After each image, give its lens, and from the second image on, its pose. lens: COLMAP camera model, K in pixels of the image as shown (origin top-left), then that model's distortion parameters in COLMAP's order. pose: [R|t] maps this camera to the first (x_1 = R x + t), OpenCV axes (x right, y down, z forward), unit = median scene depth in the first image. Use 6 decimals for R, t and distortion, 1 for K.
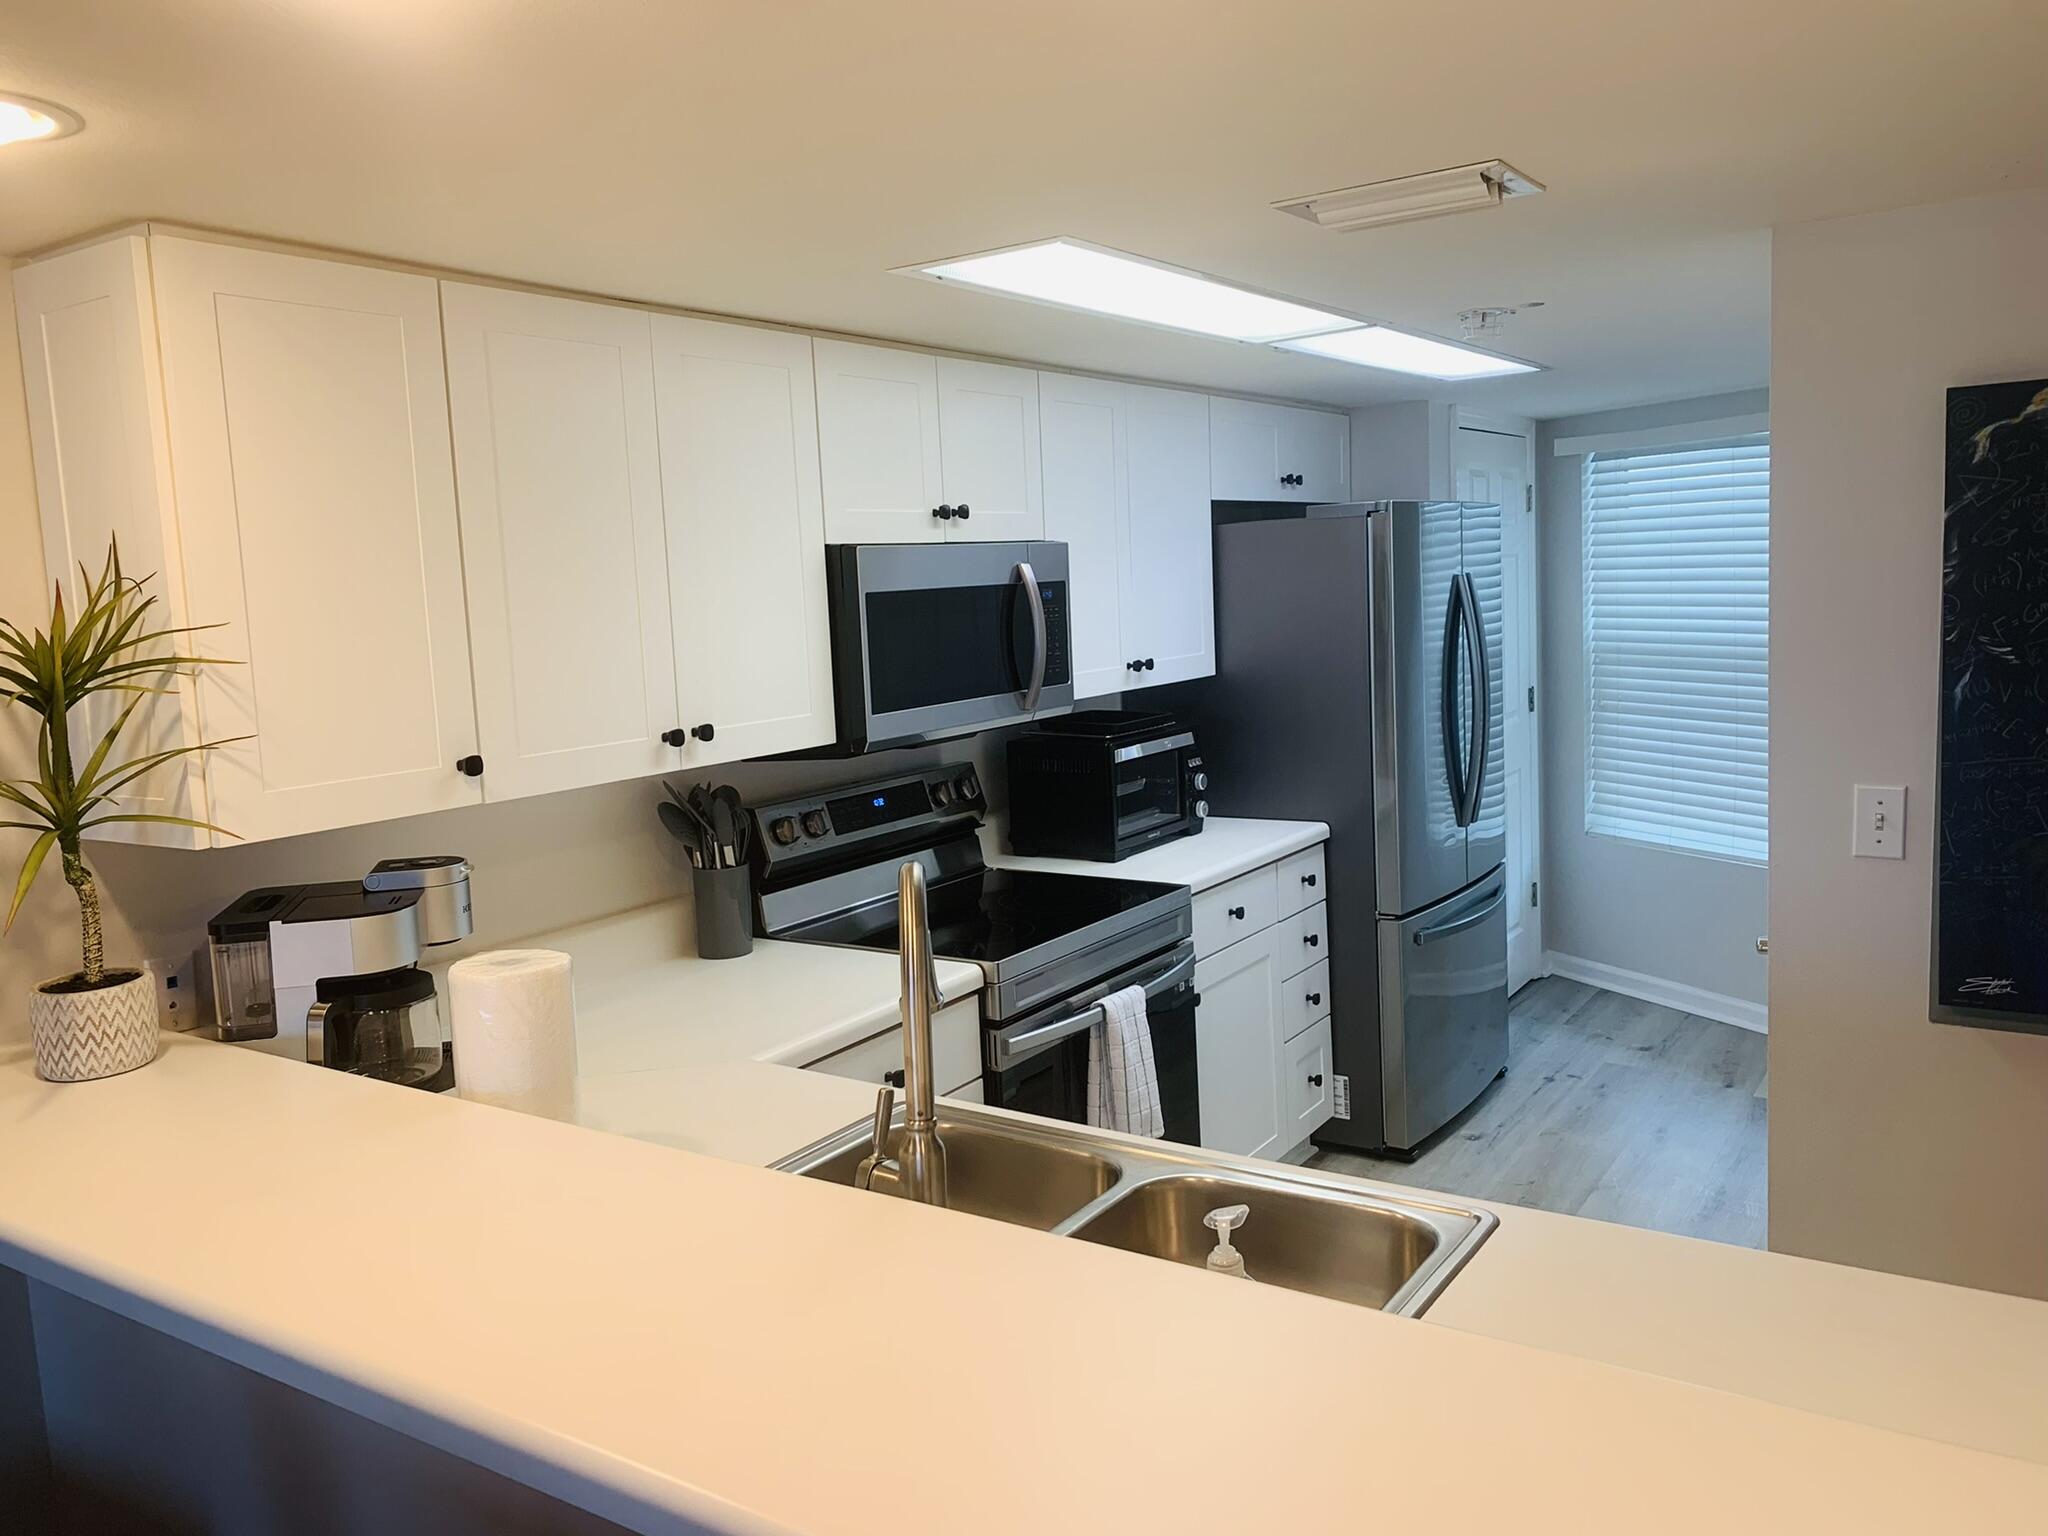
lens RADIAL K [[1564.7, 0, 1005.7], [0, 1564.7, 775.6], [0, 0, 1]] dist [0.120079, -0.219970]
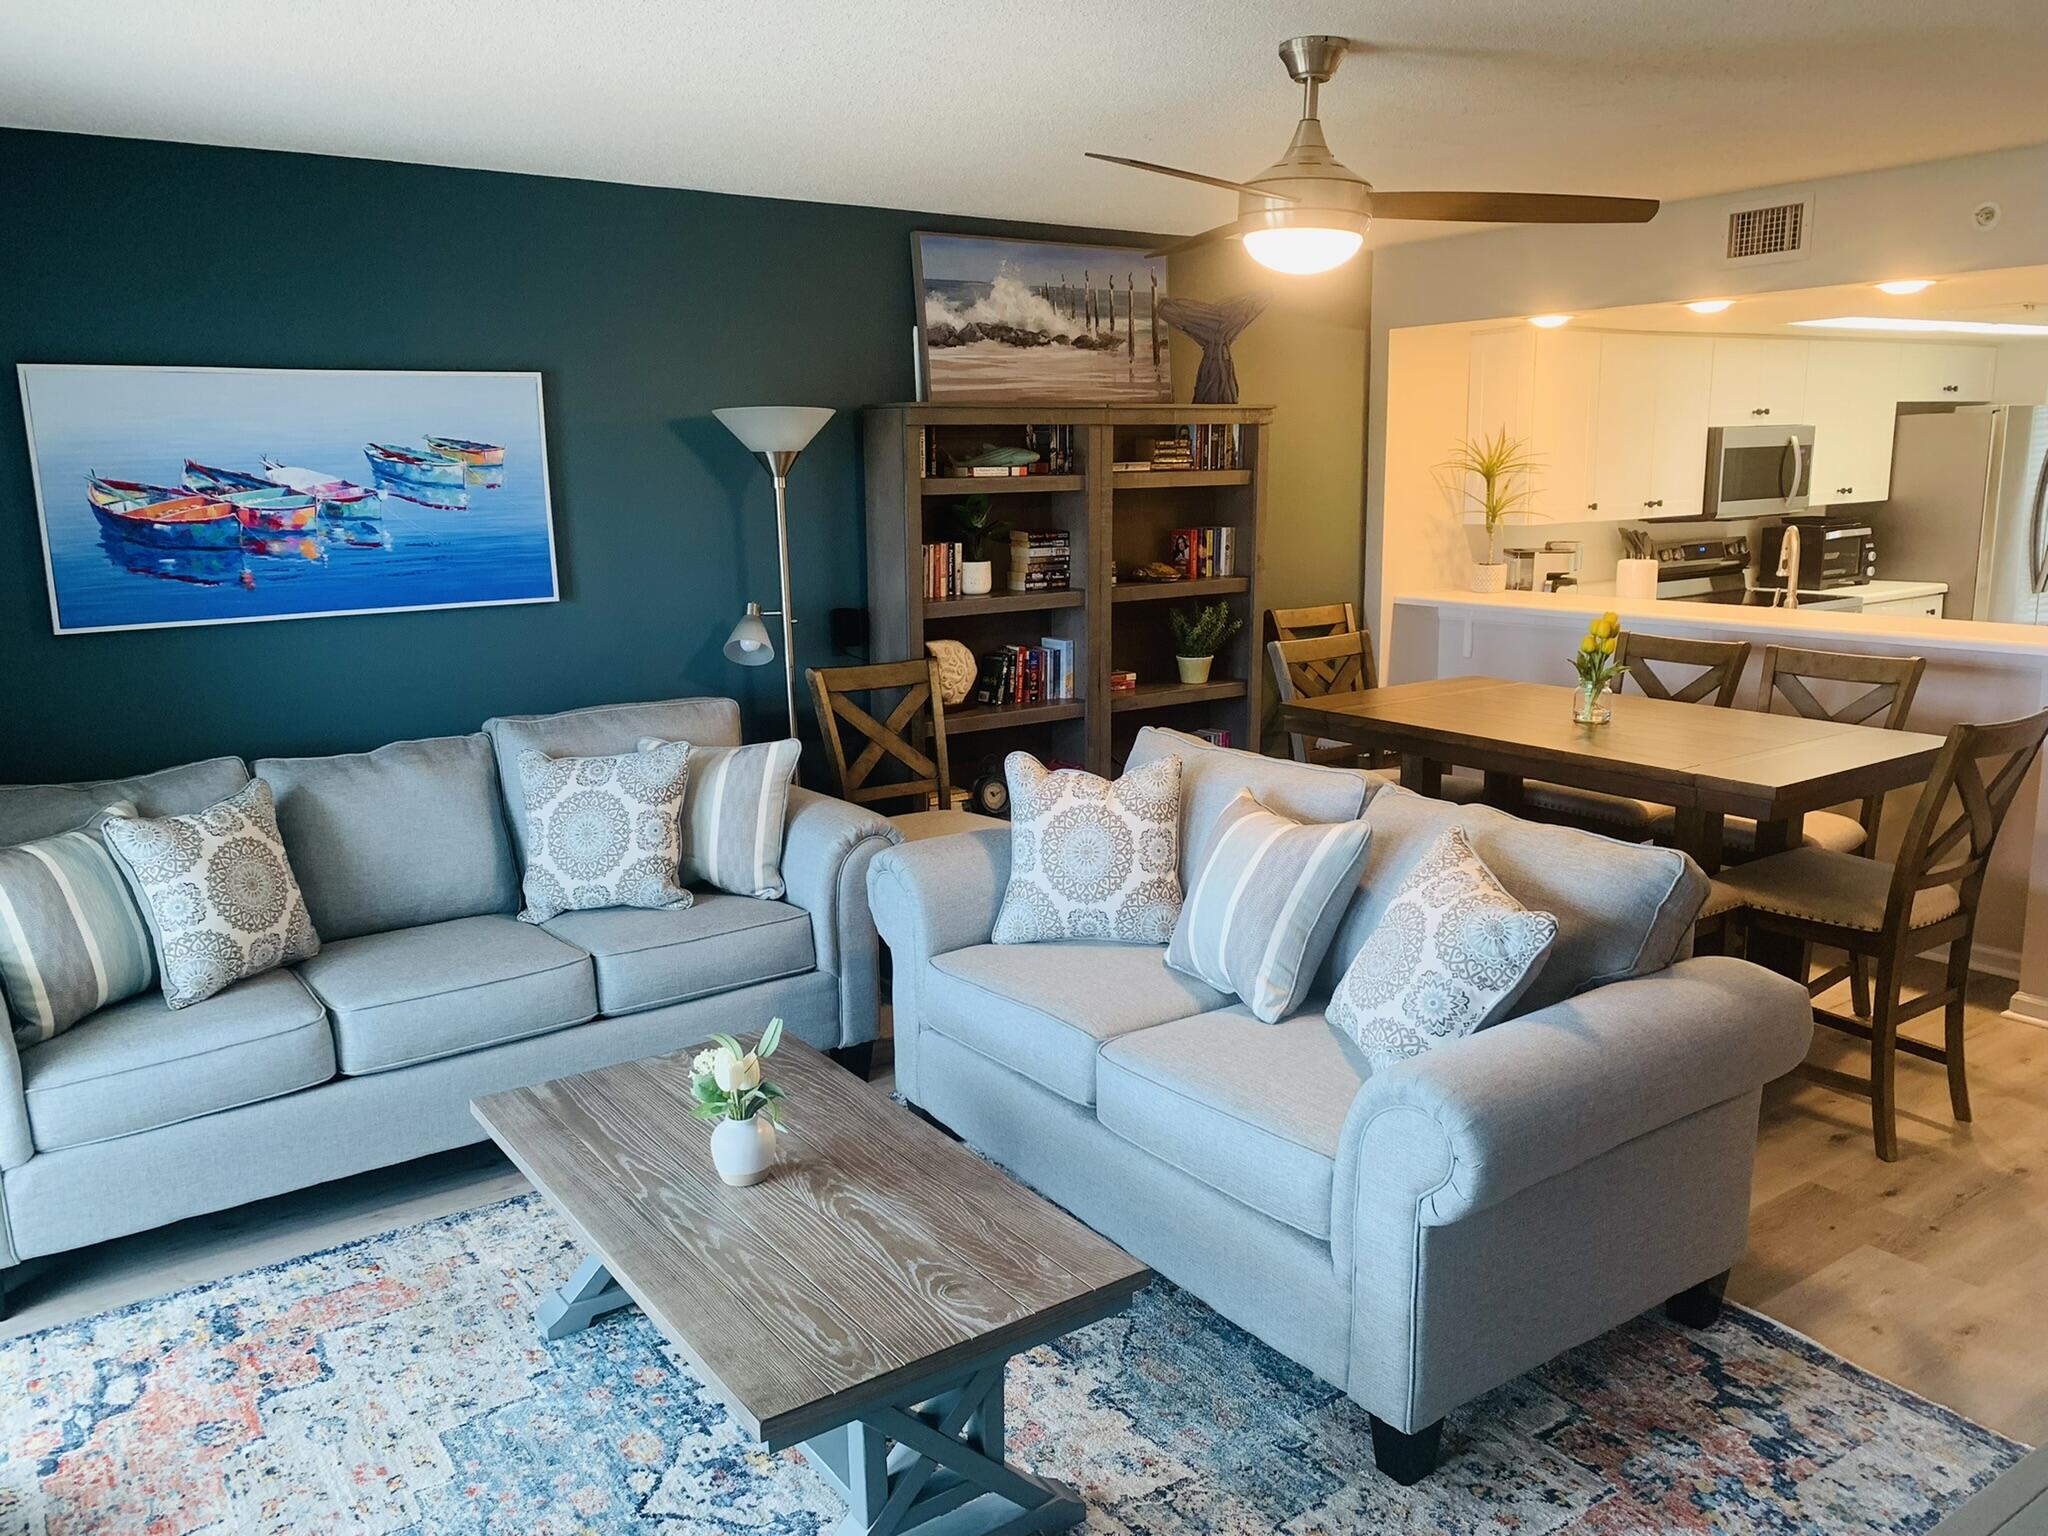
lens RADIAL K [[1564.7, 0, 1005.7], [0, 1564.7, 775.6], [0, 0, 1]] dist [0.120079, -0.219970]
pose [[0.933217, 0.103737, -0.344013, -0.174012], [-0.070012, 0.991564, 0.109081, 0.140453], [0.352427, -0.077711, 0.932607, -1.249005]]
